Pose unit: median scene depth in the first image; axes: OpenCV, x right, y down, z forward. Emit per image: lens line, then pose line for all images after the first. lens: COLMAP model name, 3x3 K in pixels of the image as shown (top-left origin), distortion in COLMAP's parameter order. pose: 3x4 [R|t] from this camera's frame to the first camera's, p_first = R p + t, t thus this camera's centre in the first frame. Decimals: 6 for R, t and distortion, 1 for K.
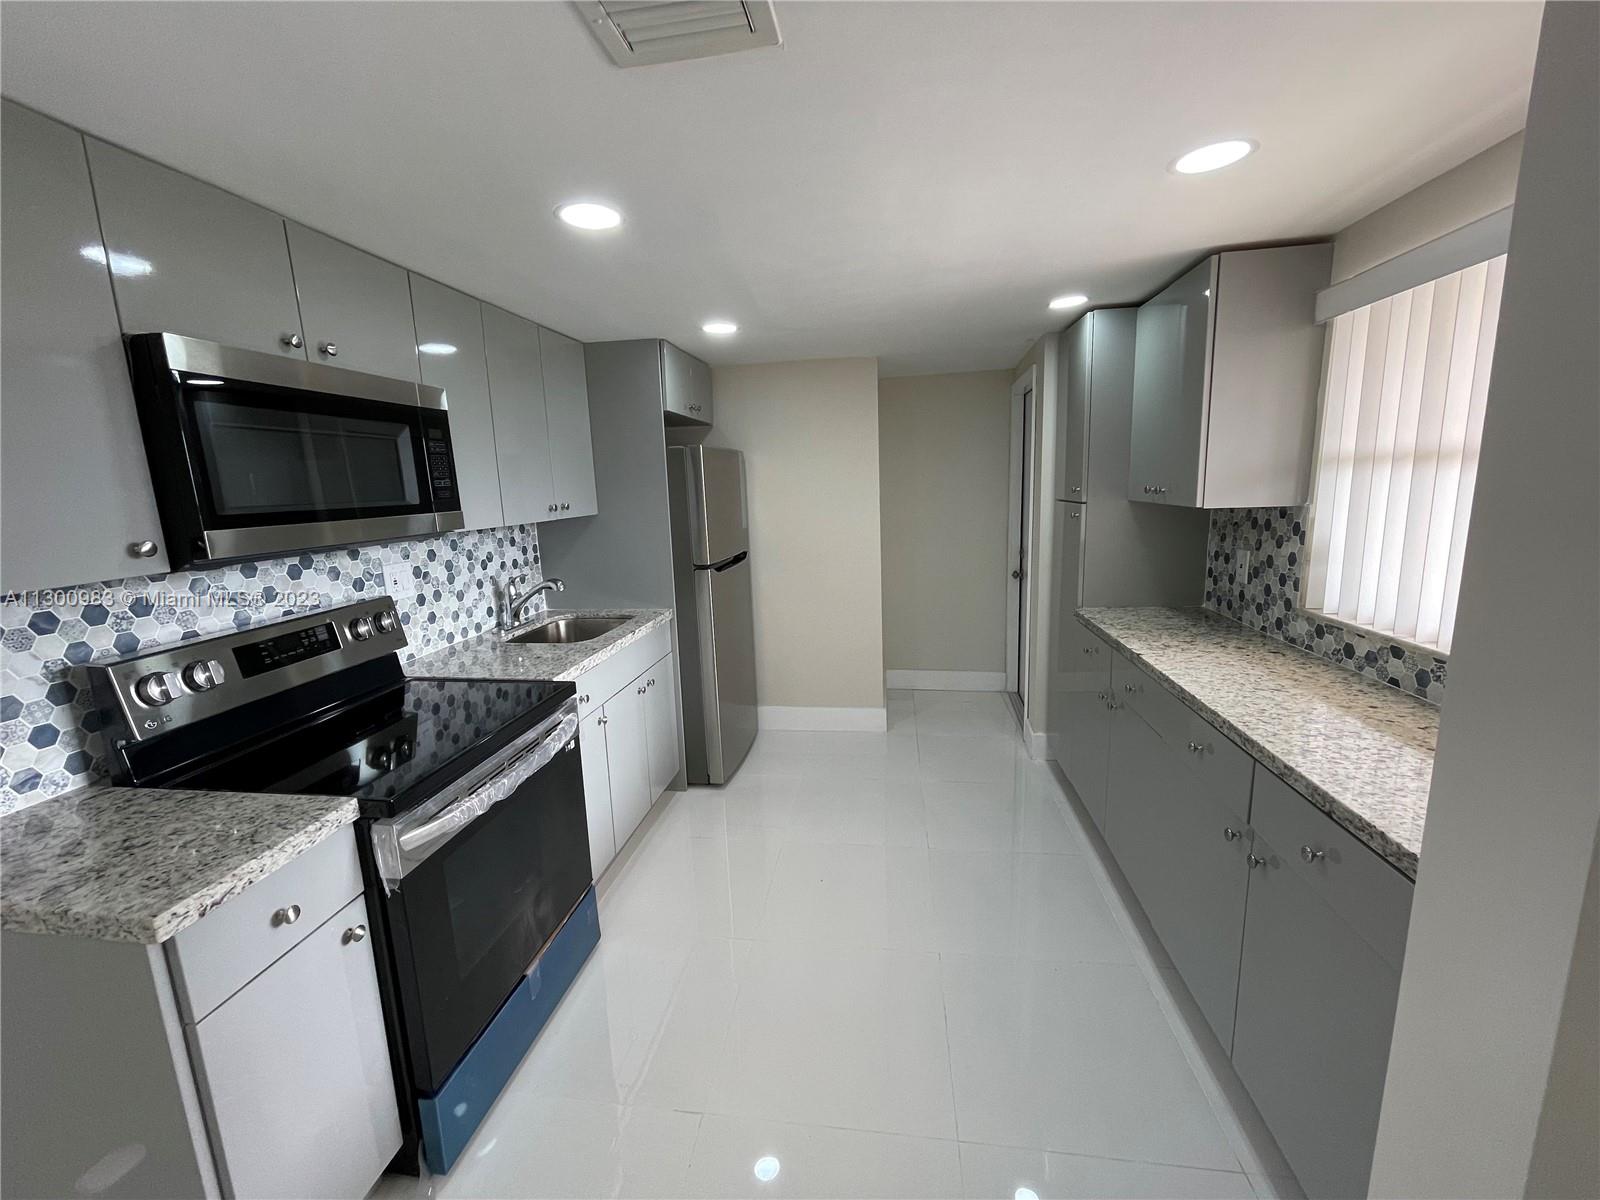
lens RADIAL K [[647.6, 0, 797.3], [0, 647.6, 596.9], [0, 0, 1]] dist [-0.002110, 0.000331]
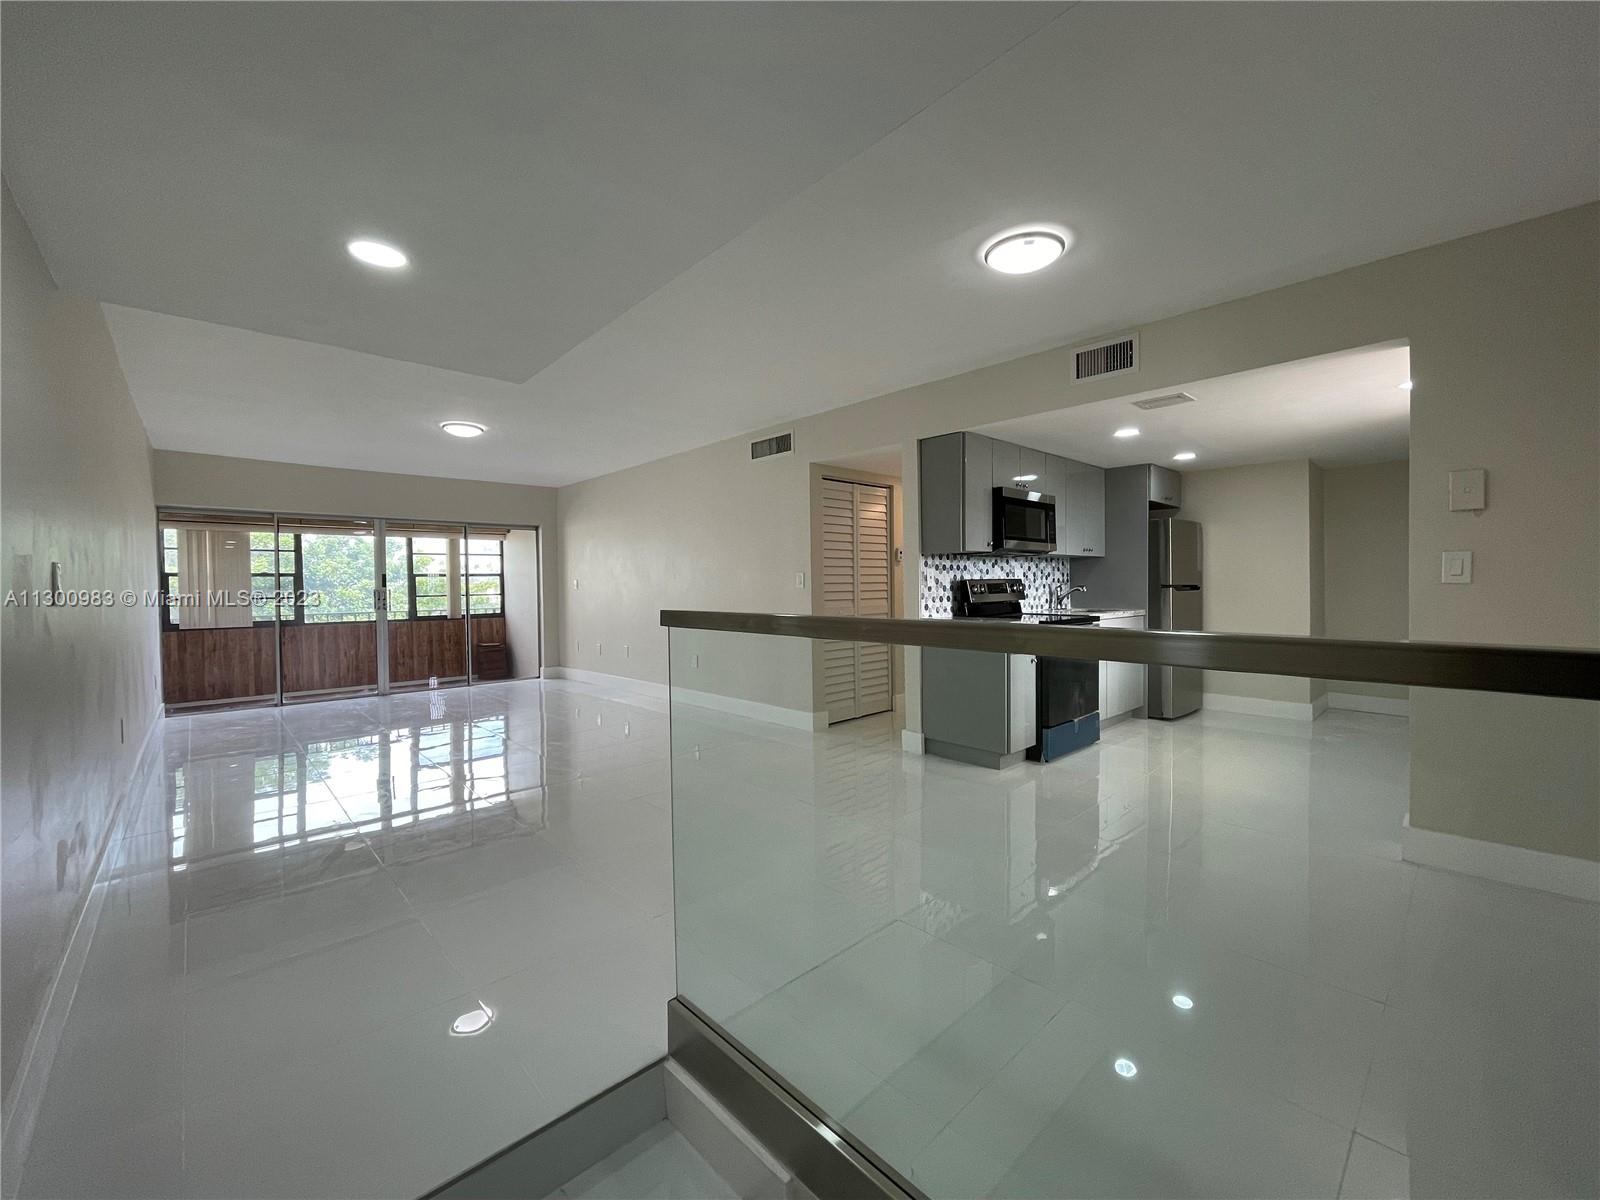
lens RADIAL K [[647.6, 0, 802.8], [0, 647.6, 597.1], [0, 0, 1]] dist [-0.002110, 0.000331]
pose [[0.781535, 0.037544, -0.622730, 0.197128], [-0.126868, 0.986894, -0.099722, 0.317841], [0.610825, 0.156941, 0.776056, -1.071311]]
